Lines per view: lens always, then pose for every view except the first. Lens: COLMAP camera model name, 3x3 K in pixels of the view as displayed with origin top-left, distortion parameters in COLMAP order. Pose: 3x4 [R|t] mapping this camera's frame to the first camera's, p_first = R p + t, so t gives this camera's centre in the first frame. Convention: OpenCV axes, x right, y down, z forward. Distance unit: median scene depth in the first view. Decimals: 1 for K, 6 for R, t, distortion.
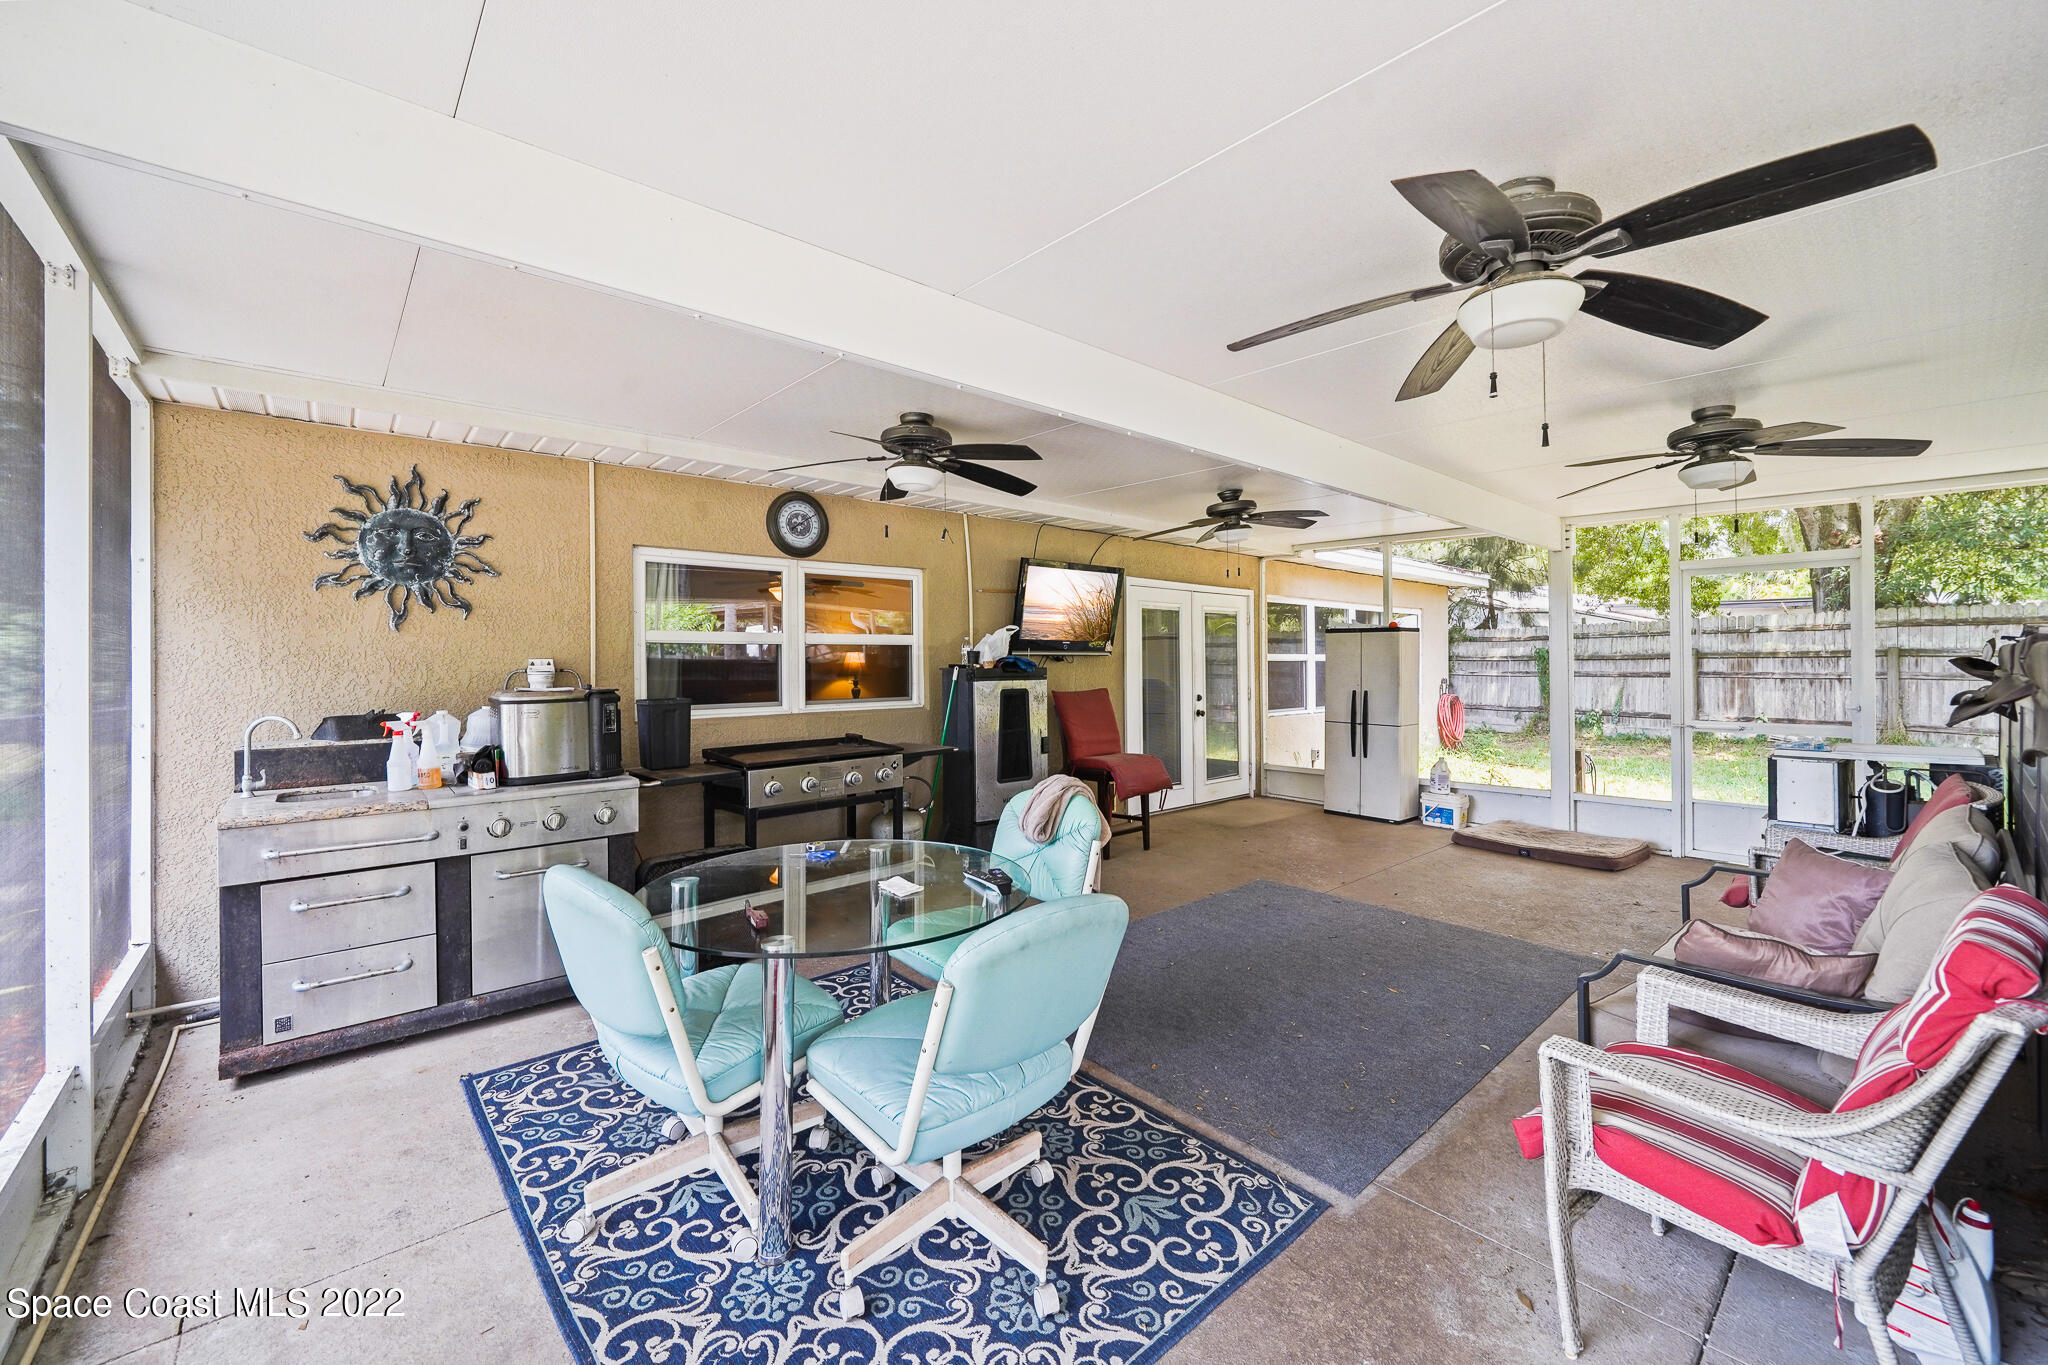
lens RADIAL K [[788.6, 0, 1019.9], [0, 788.6, 667.1], [0, 0, 1]] dist [0.000664, 0.000390]
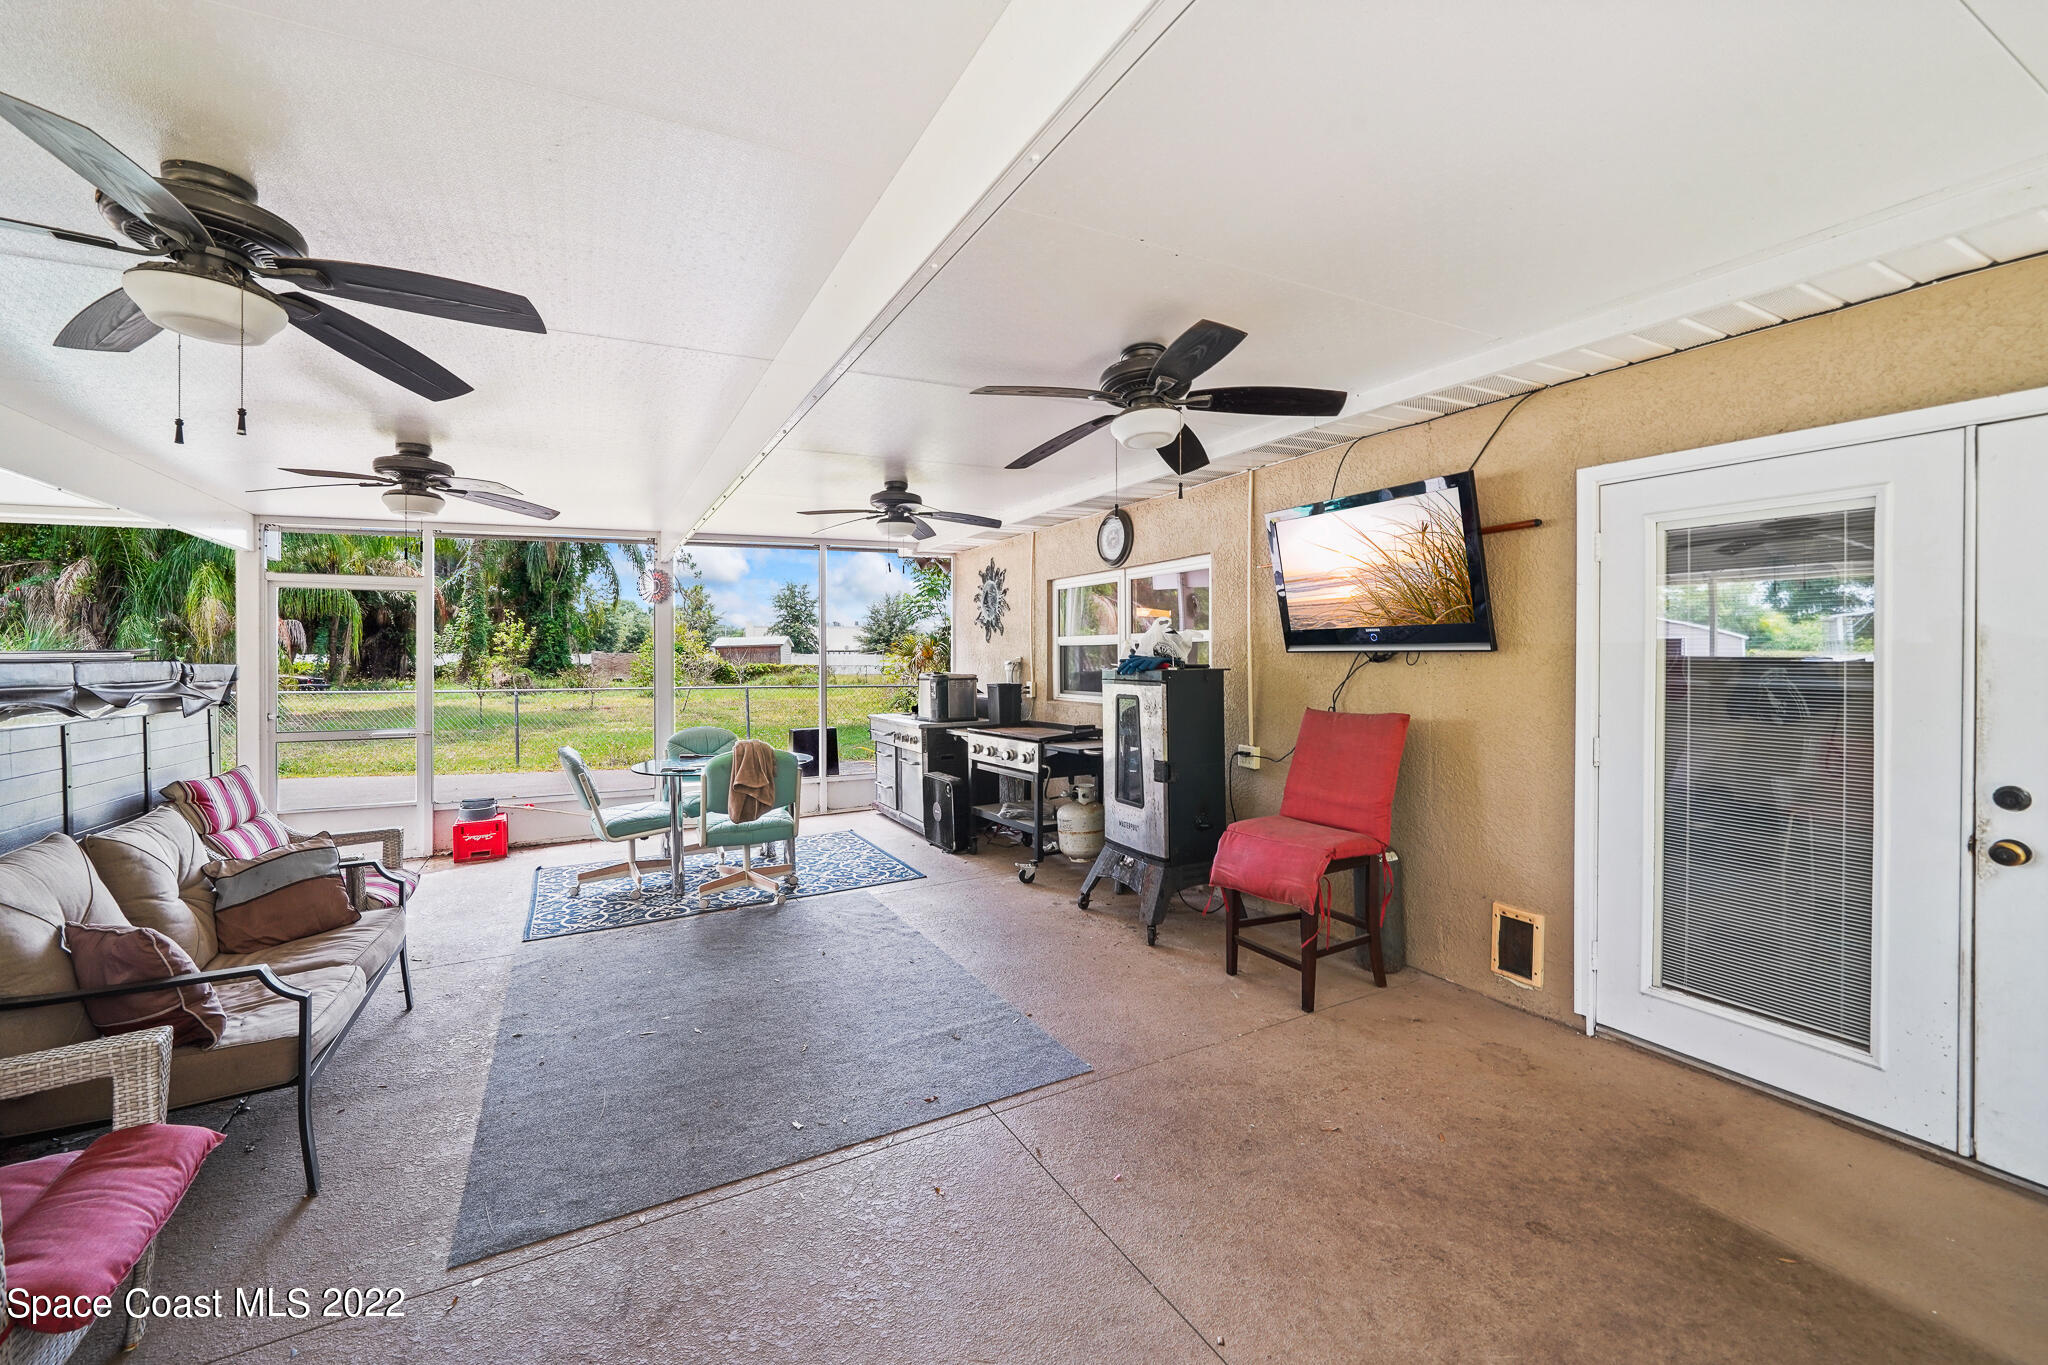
lens RADIAL K [[788.6, 0, 1022.0], [0, 788.6, 669.3], [0, 0, 1]] dist [0.000664, 0.000390]
pose [[-0.191278, 0.024317, -0.981235, 0.695988], [0.002103, 0.999701, 0.024365, -0.017433], [0.981534, 0.002597, -0.191272, 0.869894]]
